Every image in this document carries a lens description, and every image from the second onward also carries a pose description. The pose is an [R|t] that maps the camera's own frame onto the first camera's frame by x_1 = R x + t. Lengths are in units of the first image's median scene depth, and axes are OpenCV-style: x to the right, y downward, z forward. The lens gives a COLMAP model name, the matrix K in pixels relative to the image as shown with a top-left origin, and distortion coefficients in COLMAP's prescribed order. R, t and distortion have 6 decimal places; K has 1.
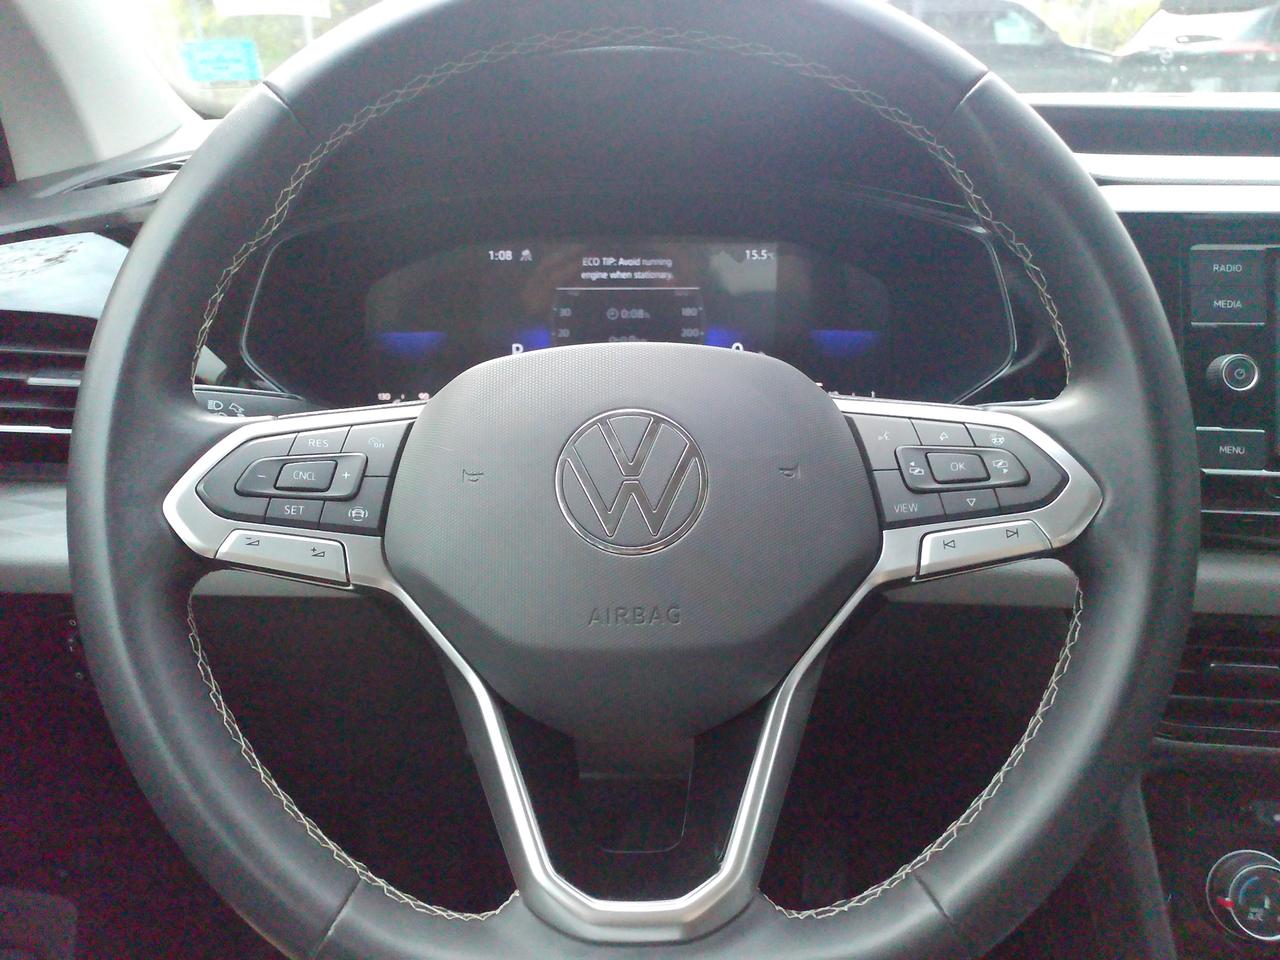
lens RADIAL K [[991.2, 0, 610.2], [0, 991.2, 496.2], [0, 0, 1]] dist [0.004066, -0.001429]
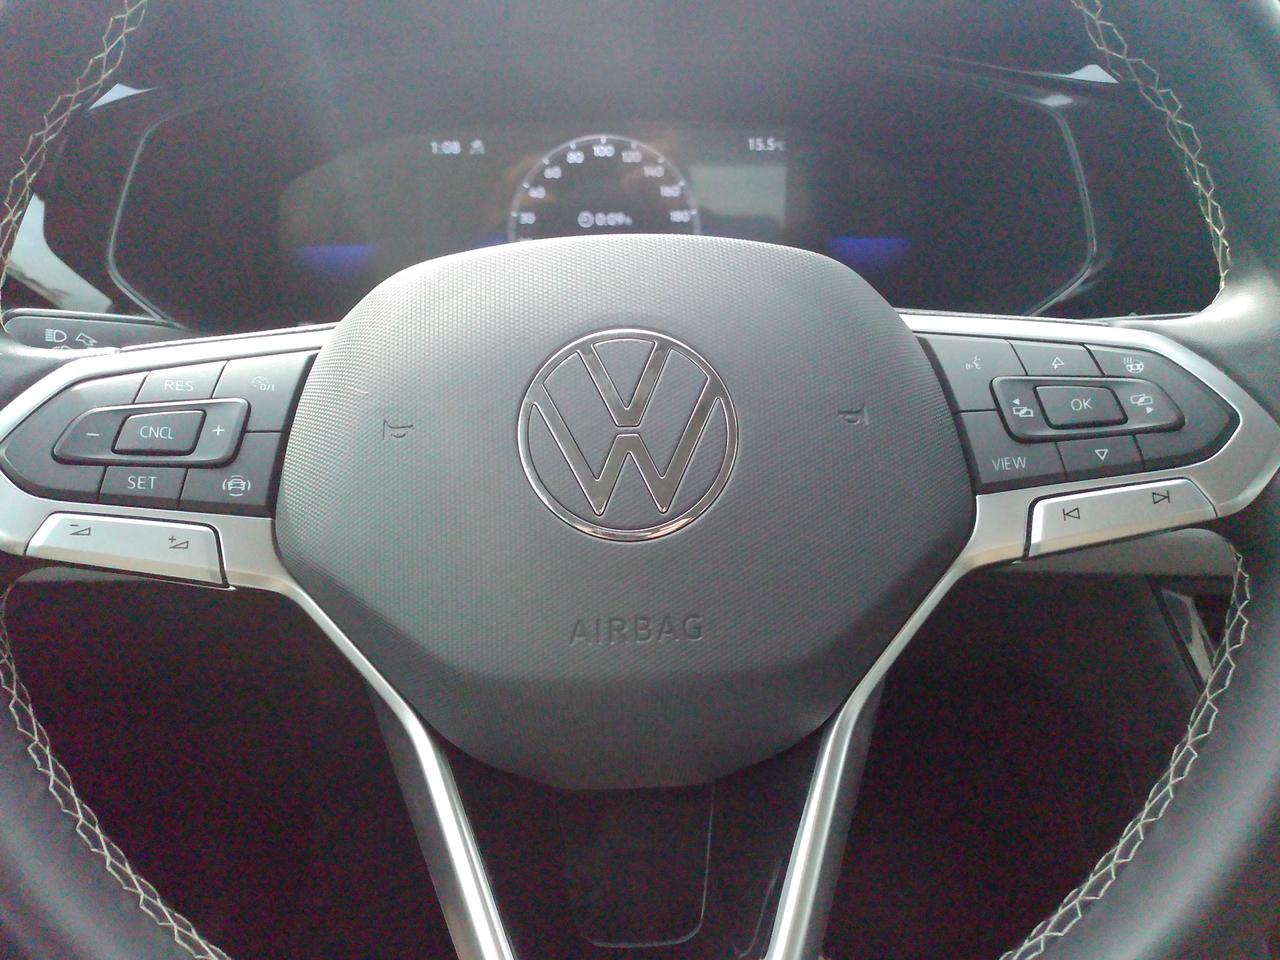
lens RADIAL K [[1013.6, 0, 601.0], [0, 1013.6, 475.7], [0, 0, 1]] dist [-0.004763, -0.004320]
pose [[0.999586, -0.017059, 0.023183, -0.013489], [0.016093, 0.999020, 0.041227, -0.014337], [-0.023863, -0.040837, 0.998881, 0.276123]]
